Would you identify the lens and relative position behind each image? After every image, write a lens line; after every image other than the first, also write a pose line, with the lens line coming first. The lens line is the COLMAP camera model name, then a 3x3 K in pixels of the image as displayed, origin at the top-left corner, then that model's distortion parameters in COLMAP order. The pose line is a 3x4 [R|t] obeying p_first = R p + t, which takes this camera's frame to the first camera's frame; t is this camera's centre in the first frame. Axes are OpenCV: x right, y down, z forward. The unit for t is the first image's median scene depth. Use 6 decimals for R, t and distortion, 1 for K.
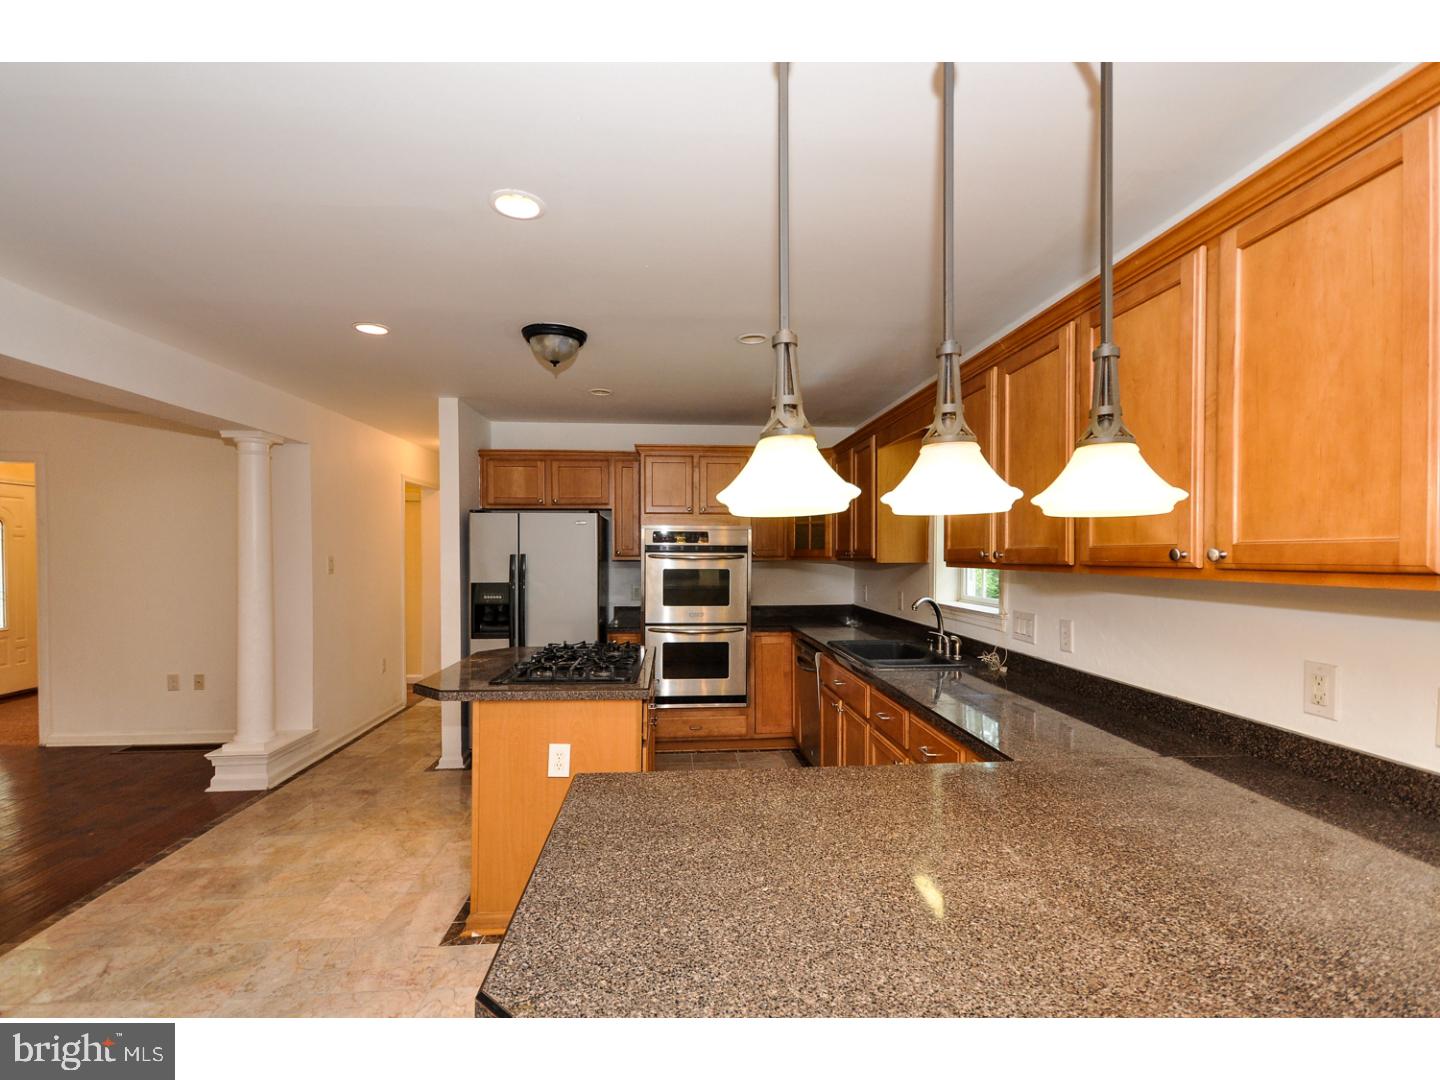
lens RADIAL K [[657.6, 0, 716.4], [0, 657.6, 560.2], [0, 0, 1]] dist [0.033559, -0.000028]
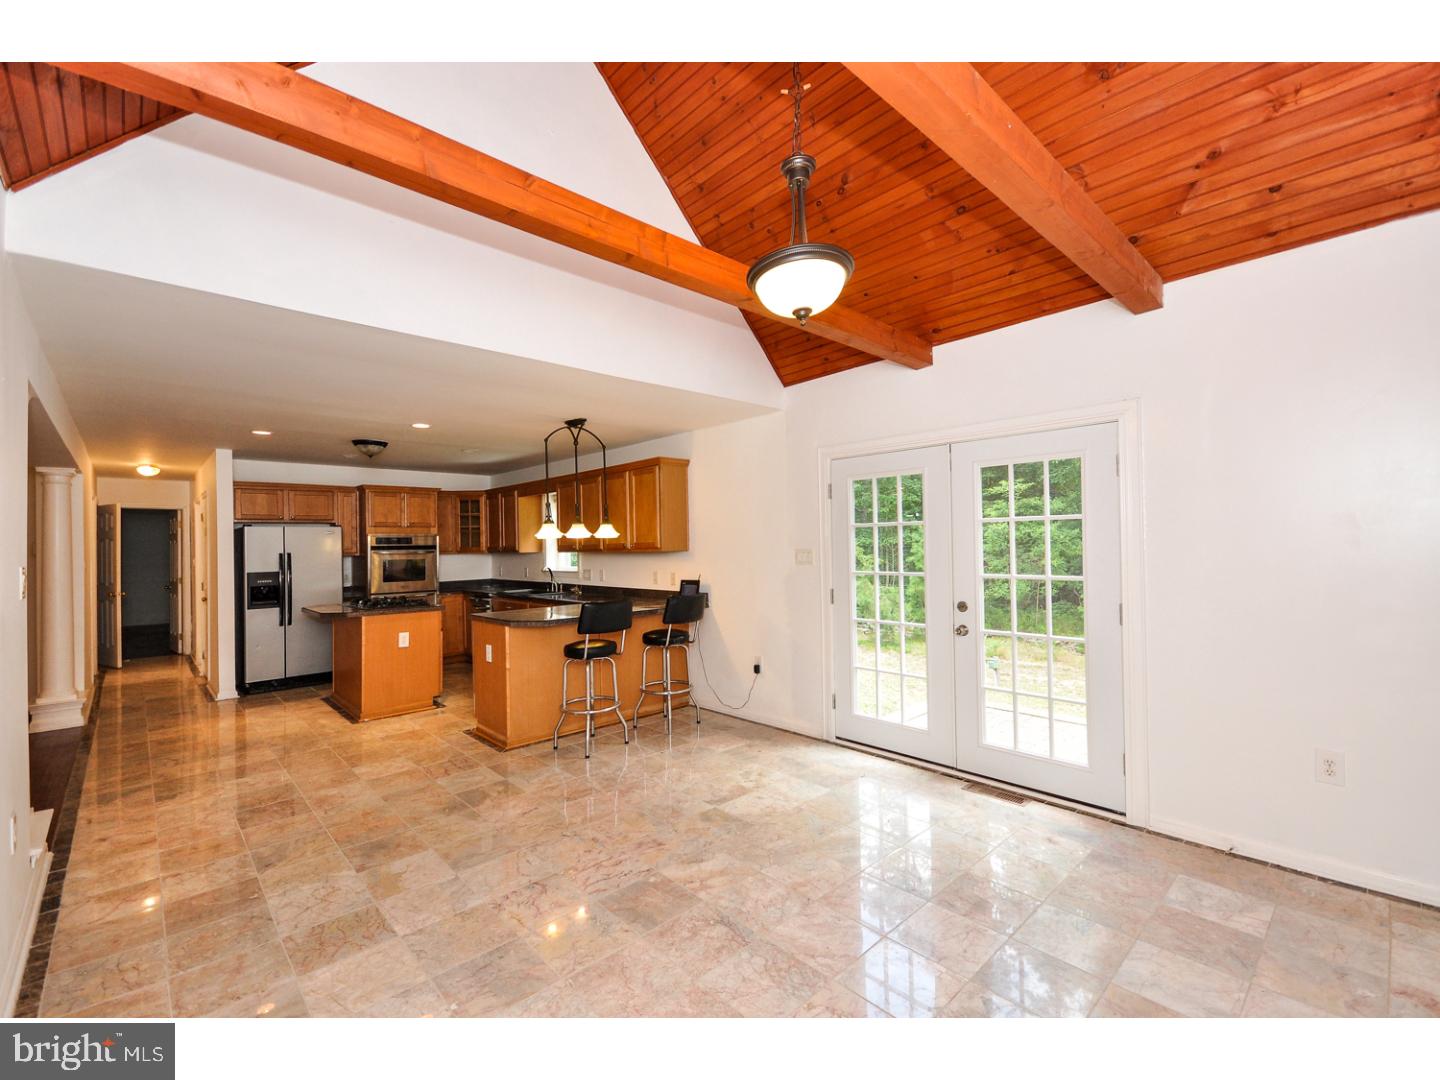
lens RADIAL K [[628.3, 0, 730.1], [0, 628.3, 540.6], [0, 0, 1]] dist [0.028204, -0.014159]
pose [[0.776833, -0.009164, 0.629640, -0.575317], [0.026674, 0.999475, -0.018364, 0.022958], [-0.629141, 0.031061, 0.776670, -1.119461]]
